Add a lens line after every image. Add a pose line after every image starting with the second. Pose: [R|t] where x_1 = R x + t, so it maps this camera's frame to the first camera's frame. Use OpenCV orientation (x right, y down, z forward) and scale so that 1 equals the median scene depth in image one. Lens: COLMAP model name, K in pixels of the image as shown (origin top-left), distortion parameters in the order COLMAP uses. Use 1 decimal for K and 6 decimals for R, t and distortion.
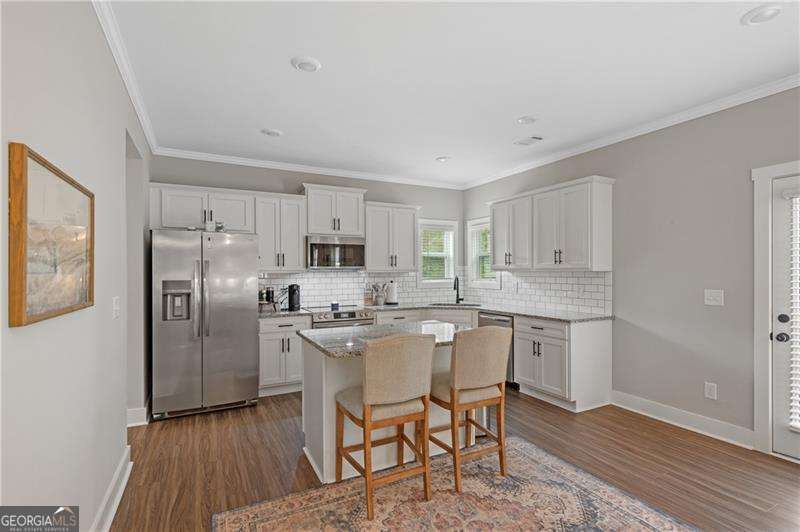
lens RADIAL K [[377.7, 0, 399.1], [0, 377.7, 273.3], [0, 0, 1]] dist [-0.001418, -0.001026]
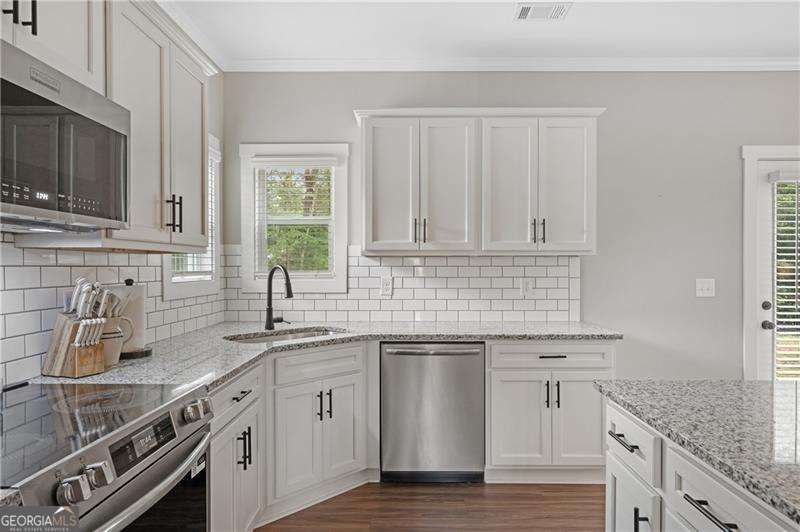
lens RADIAL K [[484.2, 0, 402.1], [0, 484.2, 271.3], [0, 0, 1]] dist [-0.000600, -0.001291]
pose [[0.471166, -0.002641, 0.882040, -0.308454], [0.002498, 0.999996, 0.001659, 0.015549], [-0.882041, 0.001422, 0.471171, 0.733887]]
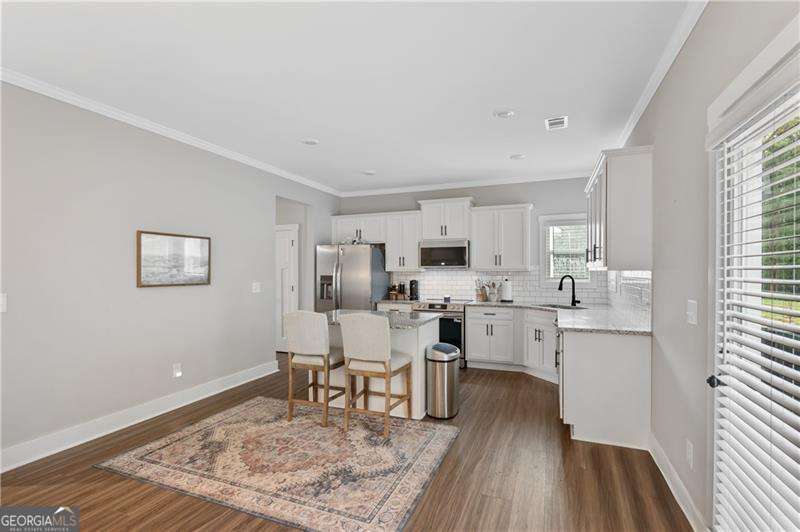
lens RADIAL K [[377.7, 0, 411.2], [0, 377.7, 269.7], [0, 0, 1]] dist [-0.001418, -0.001026]
pose [[0.662027, 0.001079, -0.749479, 0.687525], [-0.003072, 0.999994, -0.001275, -0.004725], [0.749473, 0.003147, 0.662027, 0.137943]]
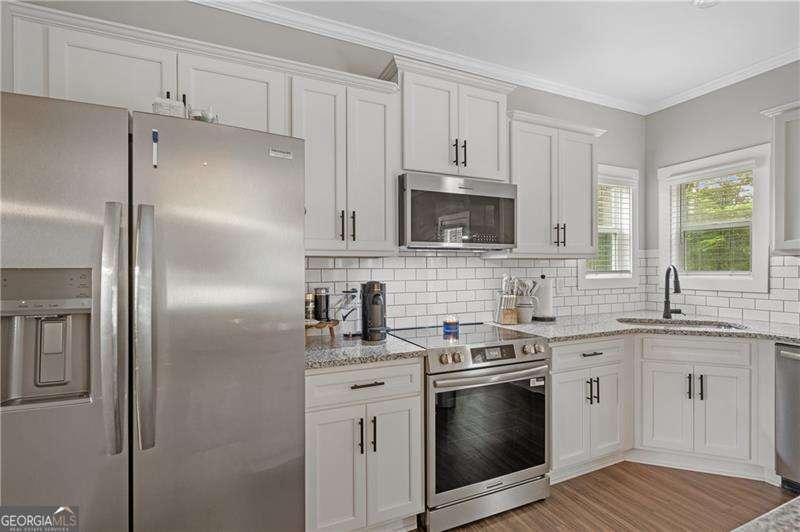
lens RADIAL K [[377.7, 0, 399.5], [0, 377.7, 269.9], [0, 0, 1]] dist [-0.001418, -0.001026]
pose [[0.998590, 0.001170, -0.053067, -0.224607], [-0.001149, 0.999999, 0.000437, 0.014895], [0.053068, -0.000376, 0.998591, 0.551811]]
